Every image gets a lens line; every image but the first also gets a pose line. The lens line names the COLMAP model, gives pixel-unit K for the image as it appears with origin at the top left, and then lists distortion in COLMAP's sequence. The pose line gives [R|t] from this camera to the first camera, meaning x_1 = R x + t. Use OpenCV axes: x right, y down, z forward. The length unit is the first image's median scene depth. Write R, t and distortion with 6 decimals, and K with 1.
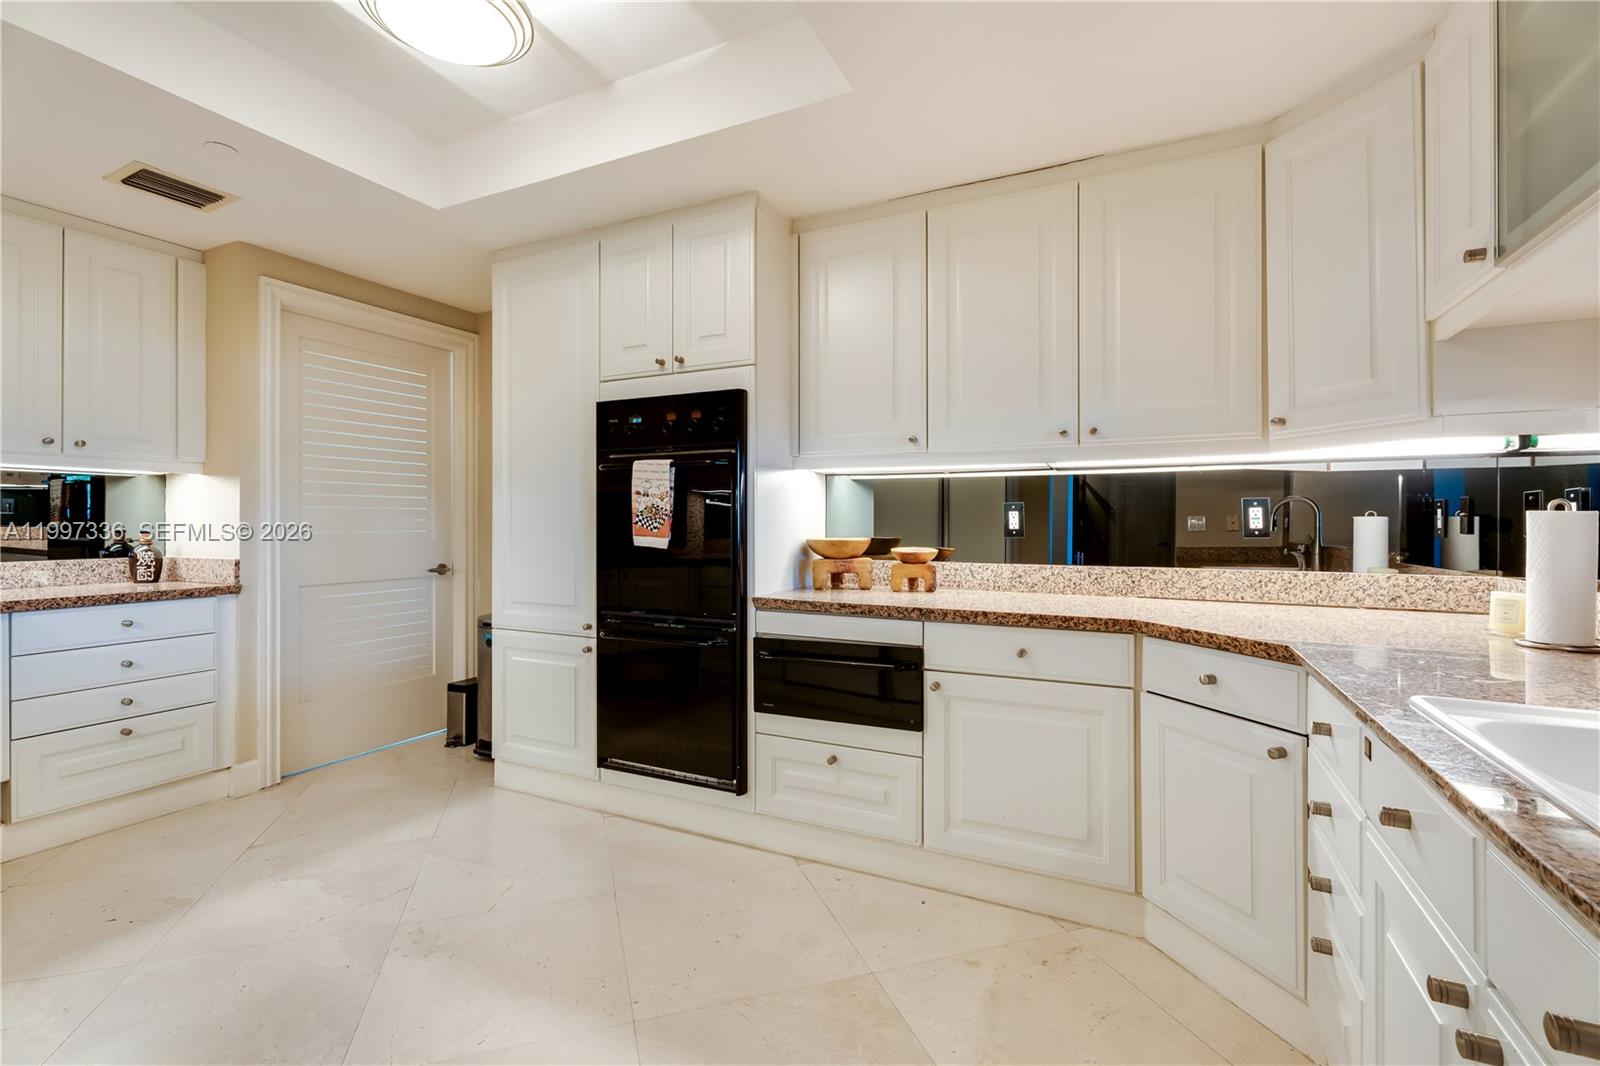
lens RADIAL K [[729.5, 0, 791.6], [0, 729.5, 509.1], [0, 0, 1]] dist [0.000029, -0.000033]
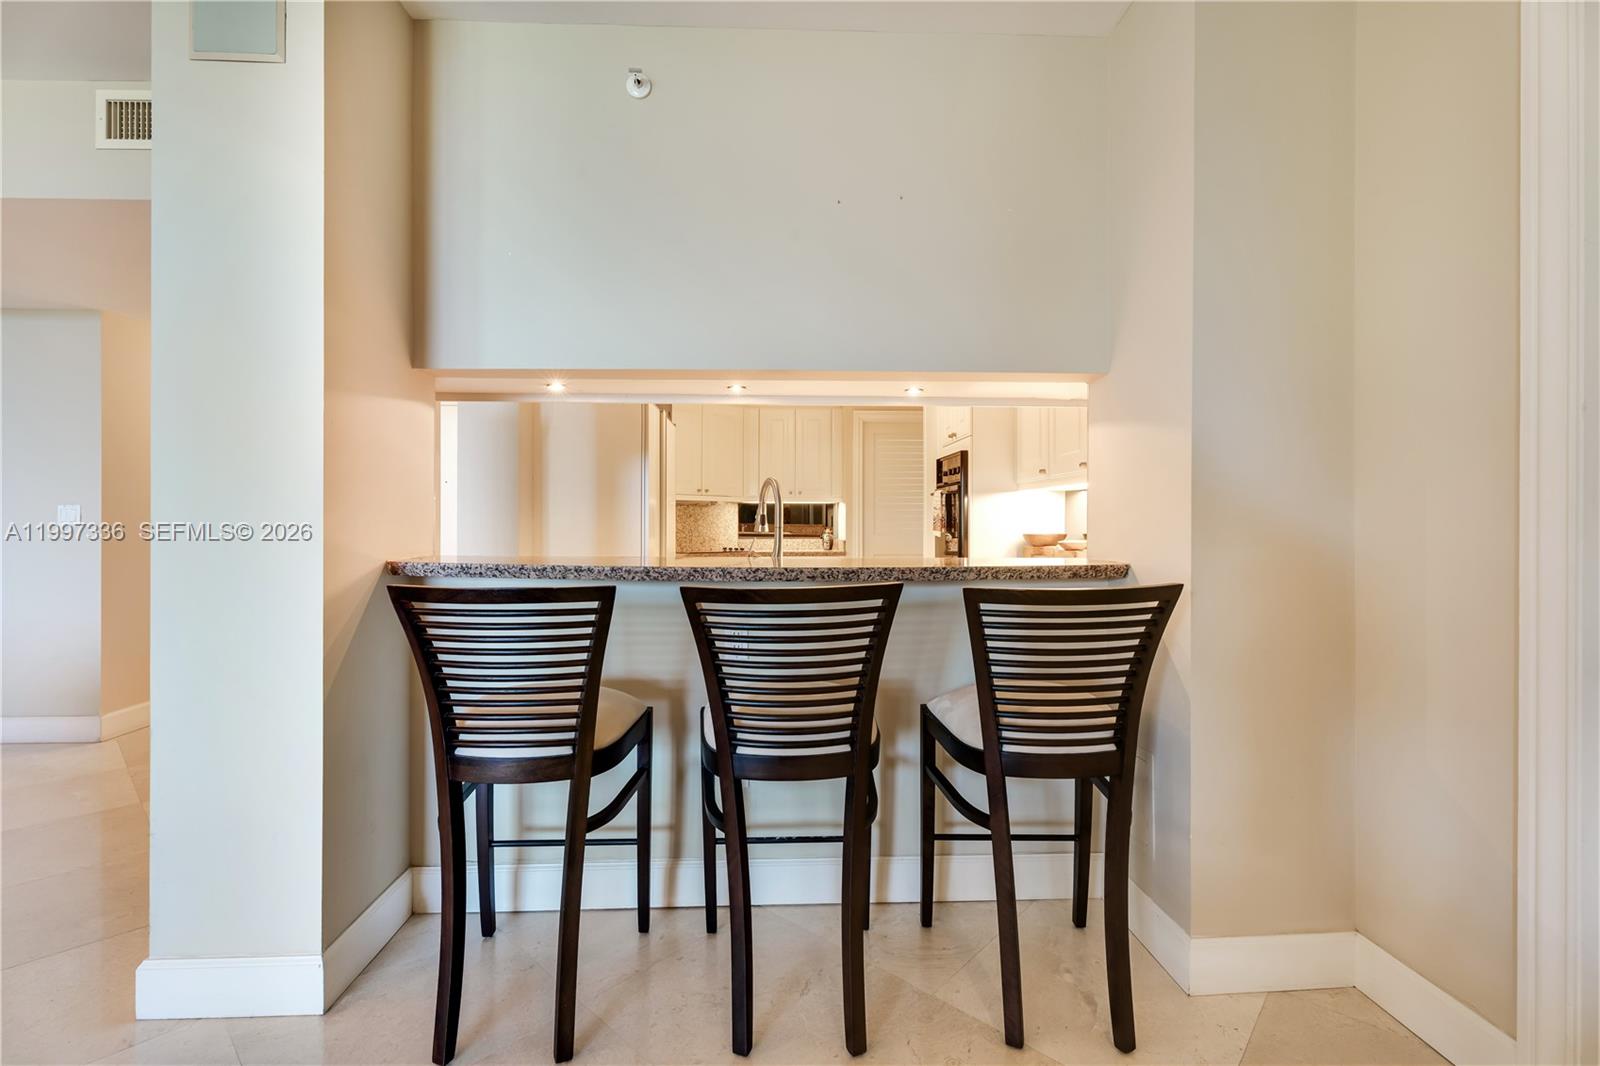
lens RADIAL K [[714.8, 0, 793.4], [0, 714.8, 527.9], [0, 0, 1]] dist [-0.000564, 0.000088]
pose [[0.481853, 0.003625, -0.876245, 1.229829], [0.011175, 0.999885, 0.010282, 0.006641], [0.876181, -0.014746, 0.481757, -0.231798]]
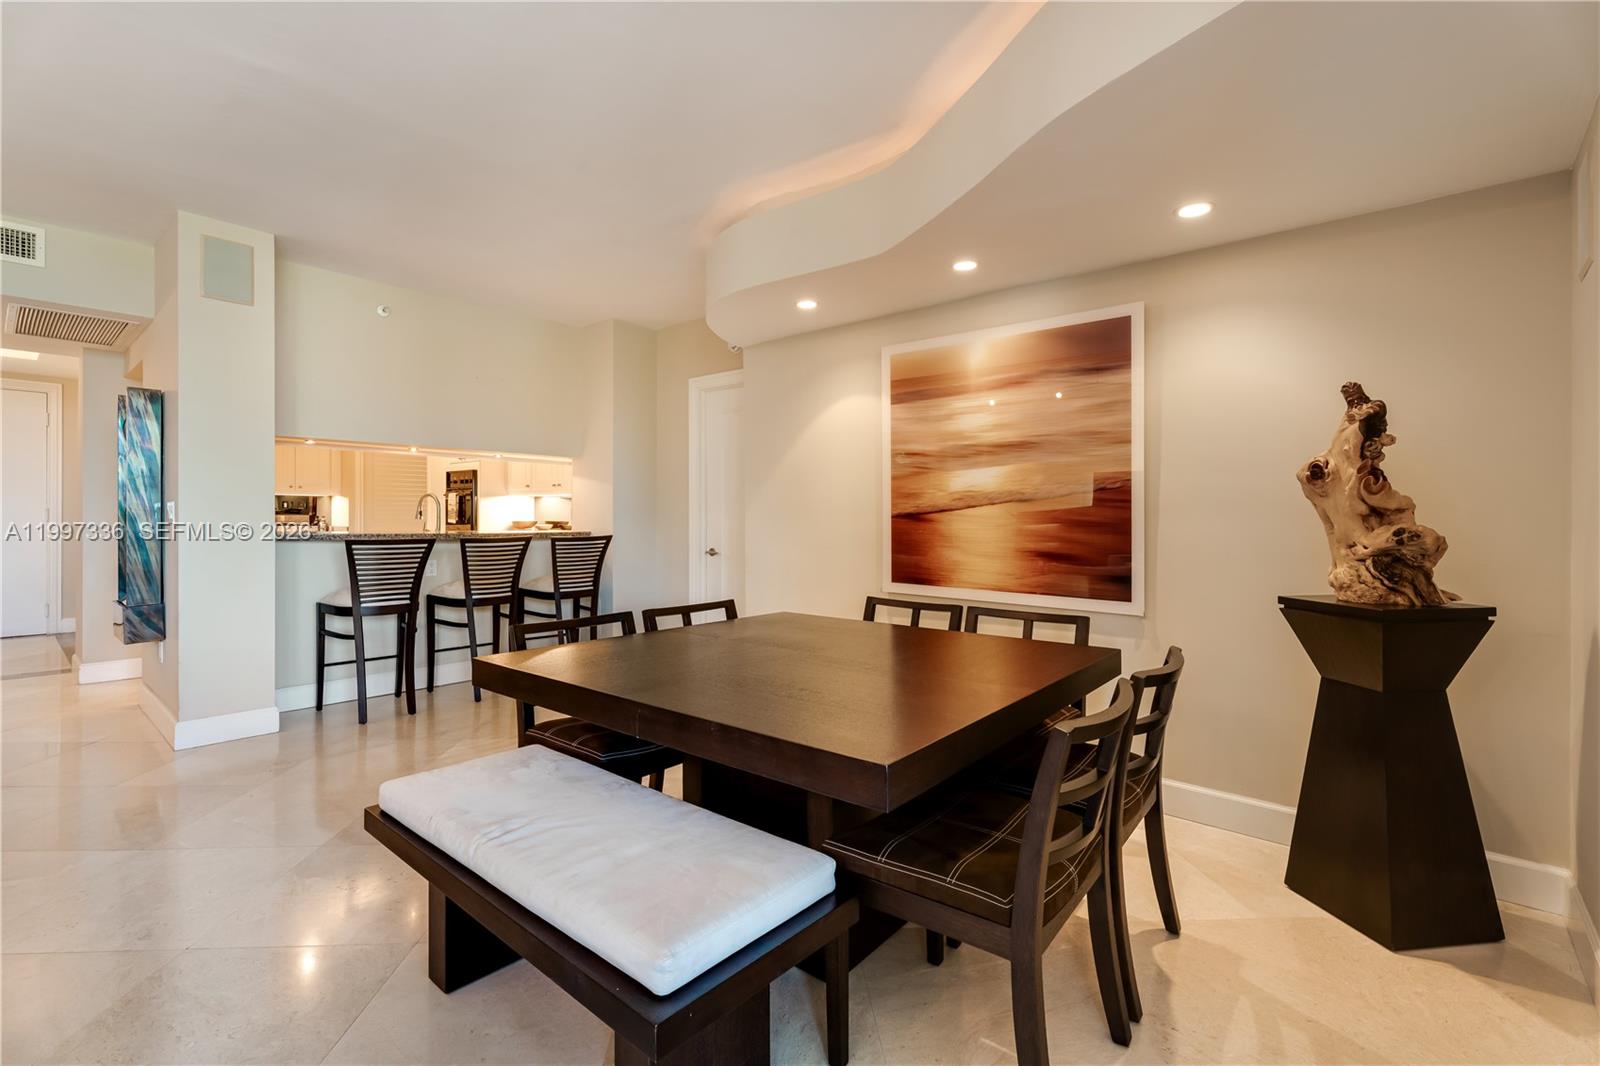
lens RADIAL K [[714.8, 0, 793.4], [0, 714.8, 527.9], [0, 0, 1]] dist [-0.000564, 0.000088]
pose [[0.965913, 0.010644, -0.258649, 1.841944], [-0.003266, 0.999576, 0.028937, -0.014607], [0.258847, -0.027106, 0.965538, -1.408428]]
